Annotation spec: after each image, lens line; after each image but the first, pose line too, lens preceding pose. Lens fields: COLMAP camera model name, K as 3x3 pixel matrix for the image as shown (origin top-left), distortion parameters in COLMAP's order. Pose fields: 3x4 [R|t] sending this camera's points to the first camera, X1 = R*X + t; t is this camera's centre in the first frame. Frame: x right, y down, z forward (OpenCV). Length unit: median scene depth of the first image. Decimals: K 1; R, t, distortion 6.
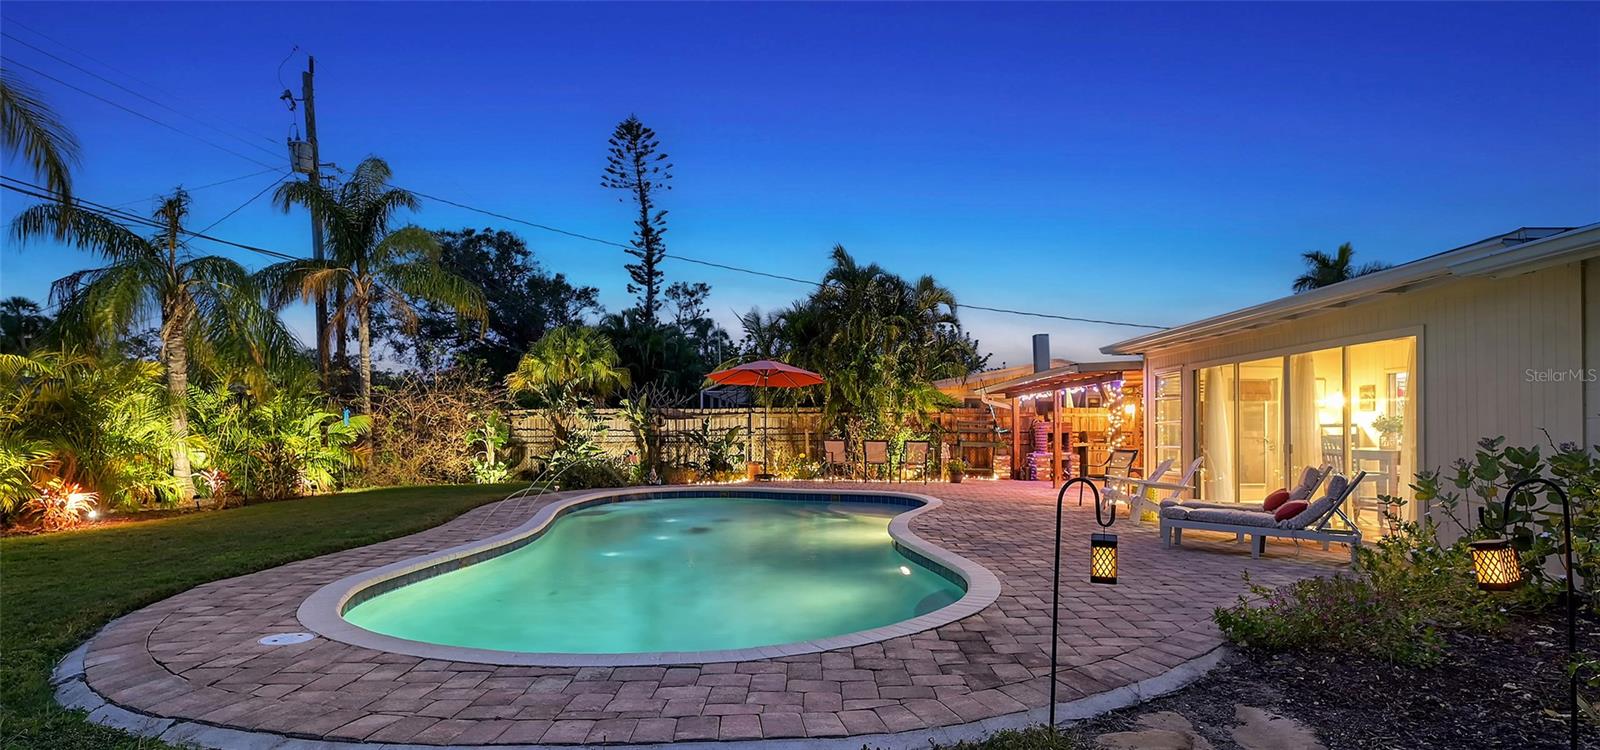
lens RADIAL K [[879.7, 0, 805.5], [0, 879.7, 431.1], [0, 0, 1]] dist [-0.001153, -0.000256]
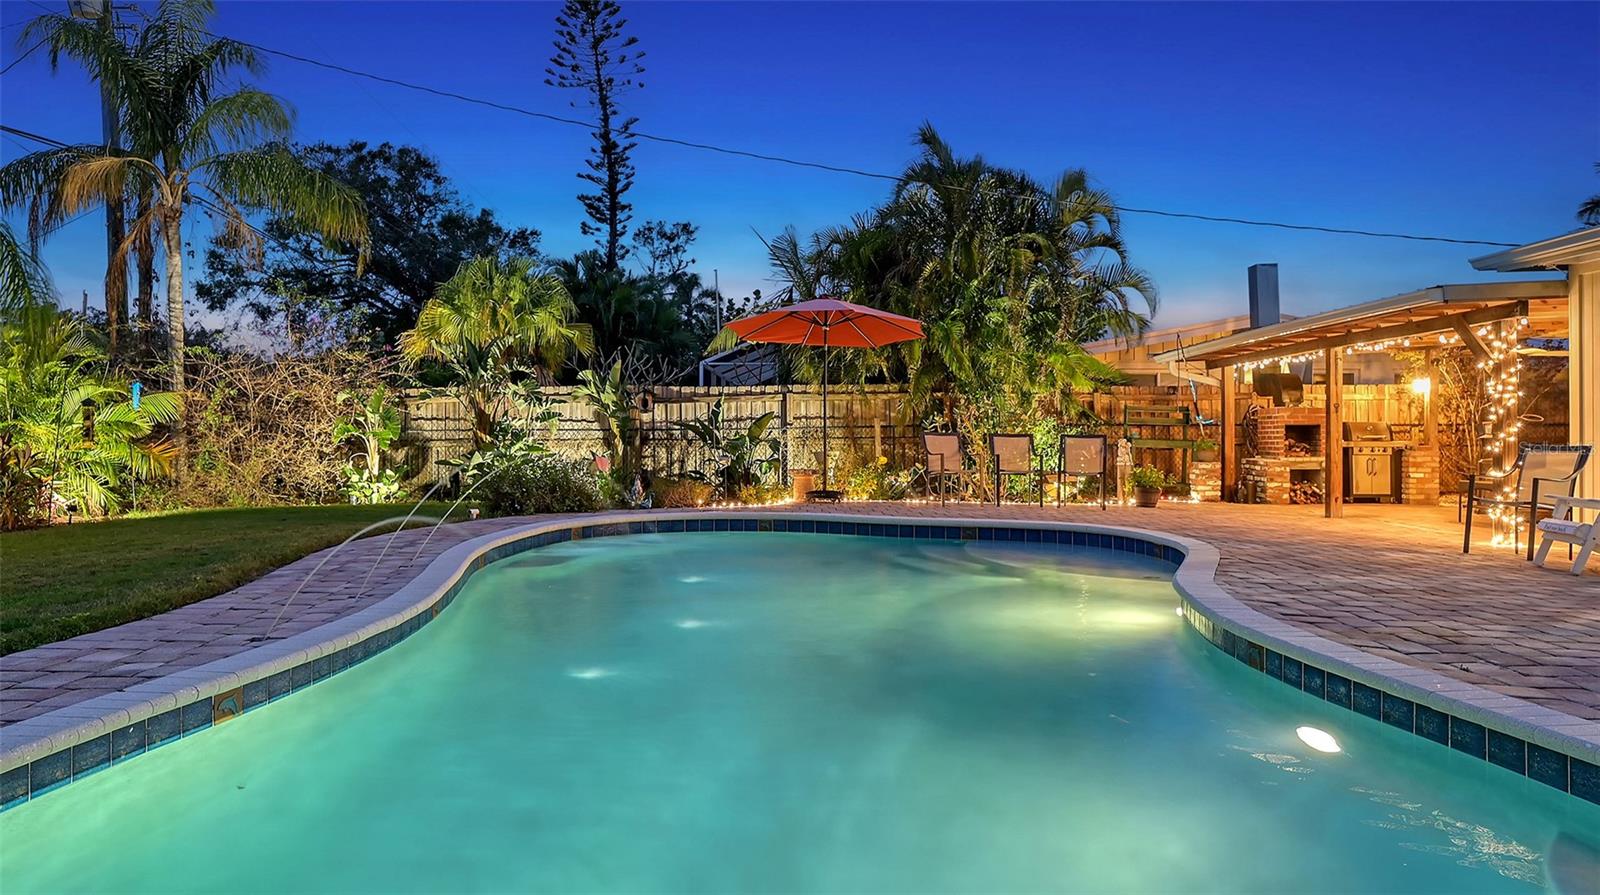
lens RADIAL K [[1142.3, 0, 773.4], [0, 1142.3, 441.4], [0, 0, 1]] dist [-0.002934, 0.001499]
pose [[0.999619, 0.003395, -0.027406, -0.049579], [-0.003281, 0.999986, 0.004219, 0.010434], [0.027420, -0.004127, 0.999615, 0.191397]]
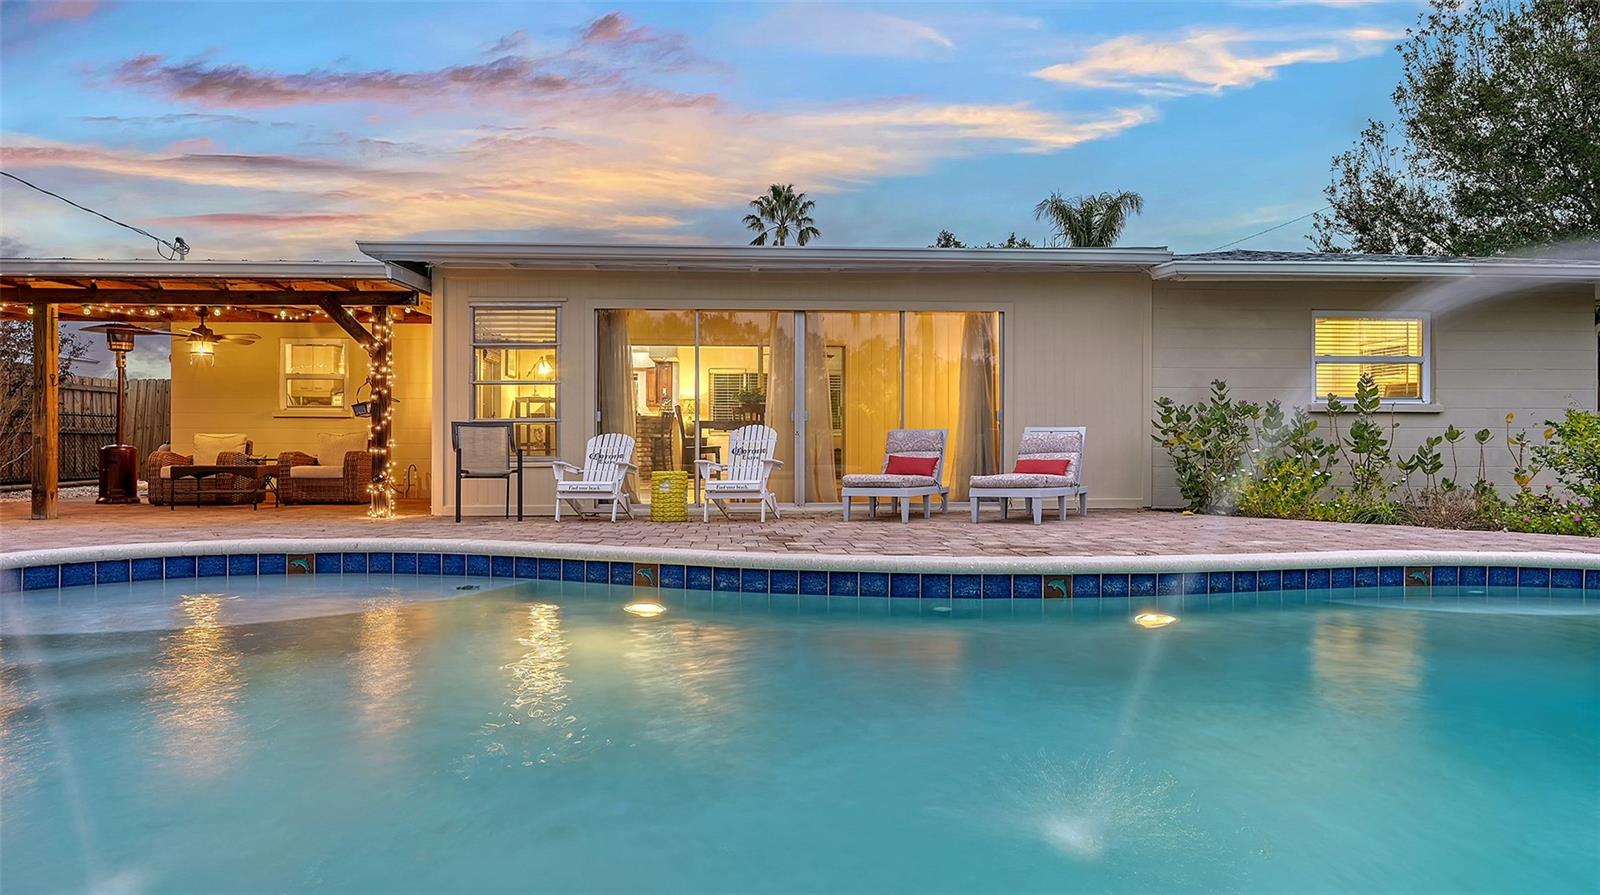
lens RADIAL K [[912.9, 0, 791.1], [0, 912.9, 424.6], [0, 0, 1]] dist [-0.009870, -0.000120]
pose [[-0.040139, 0.017609, 0.999039, -0.160480], [0.002200, 0.999844, -0.017534, 0.019926], [-0.999192, 0.001494, -0.040172, 0.506534]]
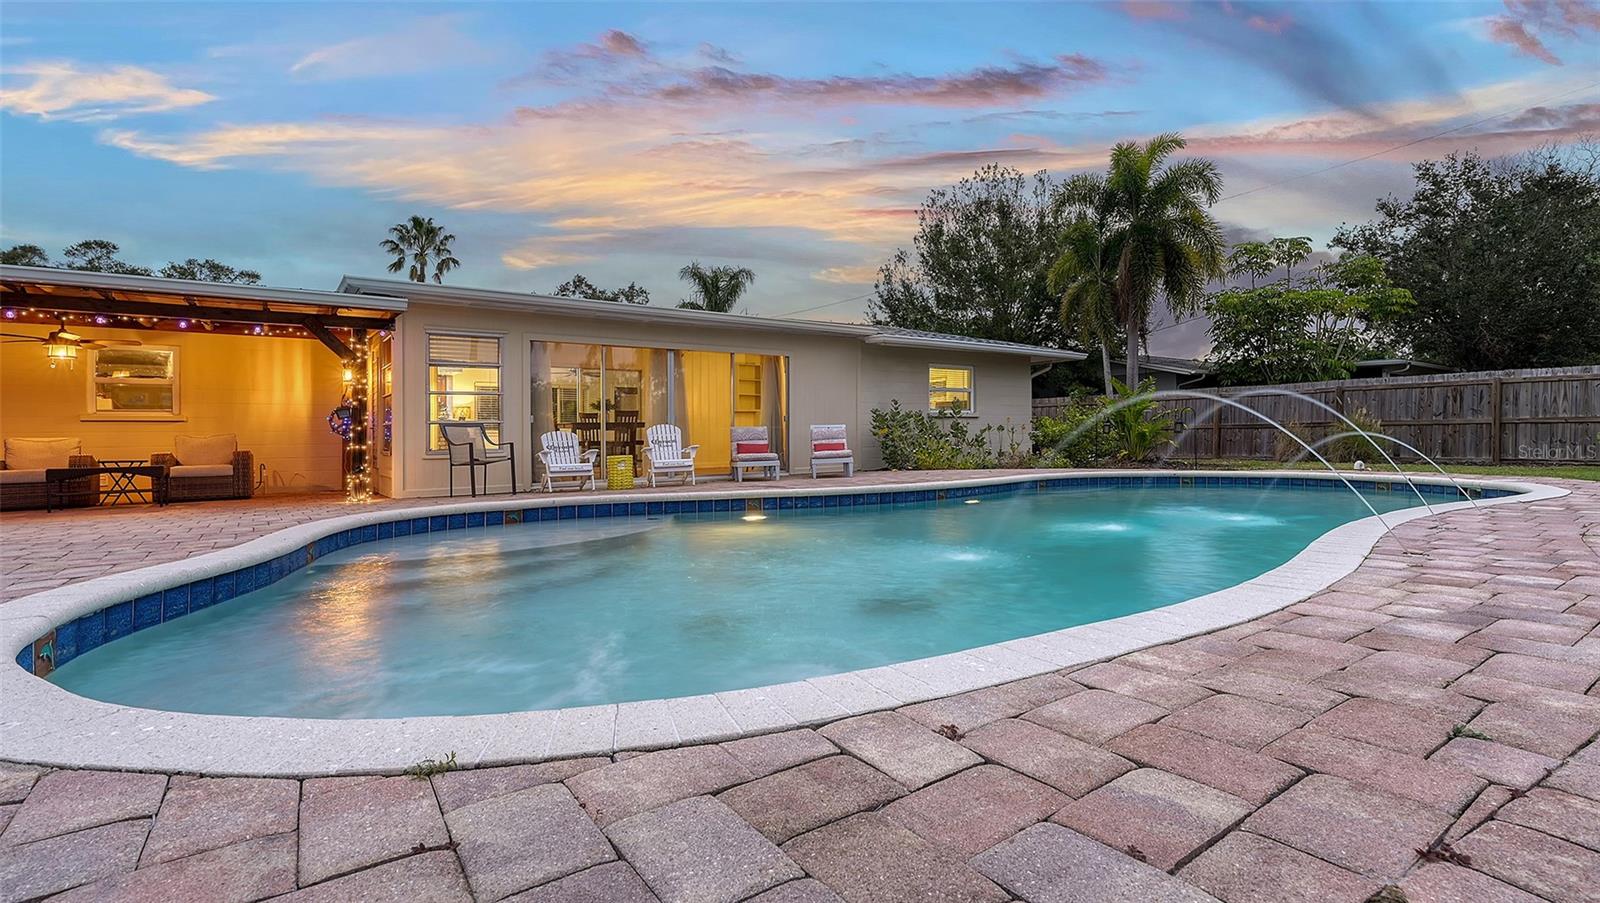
lens RADIAL K [[743.2, 0, 831.0], [0, 743.2, 426.9], [0, 0, 1]] dist [-0.001021, 0.000218]
pose [[-0.592626, 0.024092, 0.805117, -0.219480], [0.020255, 0.999682, -0.015004, 0.023822], [-0.805223, 0.007416, -0.592926, 0.690106]]
